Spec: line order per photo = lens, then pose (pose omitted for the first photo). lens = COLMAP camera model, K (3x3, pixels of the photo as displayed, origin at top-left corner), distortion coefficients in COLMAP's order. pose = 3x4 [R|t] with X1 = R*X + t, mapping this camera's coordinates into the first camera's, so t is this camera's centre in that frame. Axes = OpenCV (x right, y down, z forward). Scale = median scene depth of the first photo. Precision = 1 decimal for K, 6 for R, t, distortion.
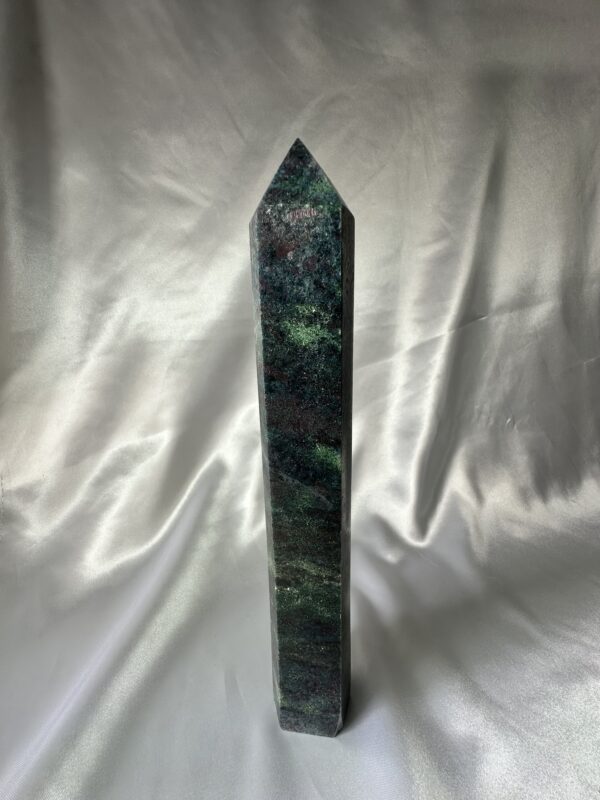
lens RADIAL K [[327.4, 0, 292.8], [0, 327.4, 402.2], [0, 0, 1]] dist [0.000666, 0.000156]
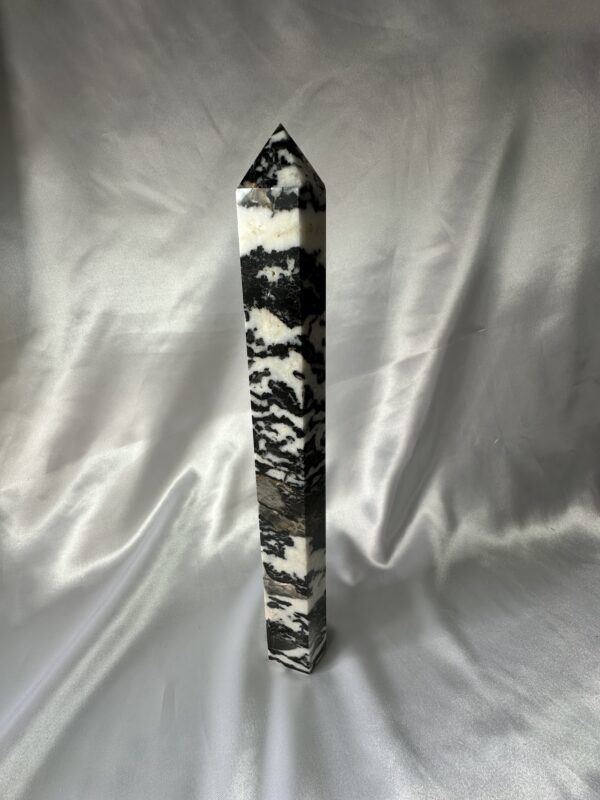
lens RADIAL K [[327.4, 0, 292.8], [0, 327.4, 402.2], [0, 0, 1]] dist [0.000666, 0.000156]
pose [[0.996145, 0.048196, -0.073299, 0.155371], [-0.040907, 0.994356, 0.097893, -0.151739], [0.077603, -0.094517, 0.992494, 0.019124]]
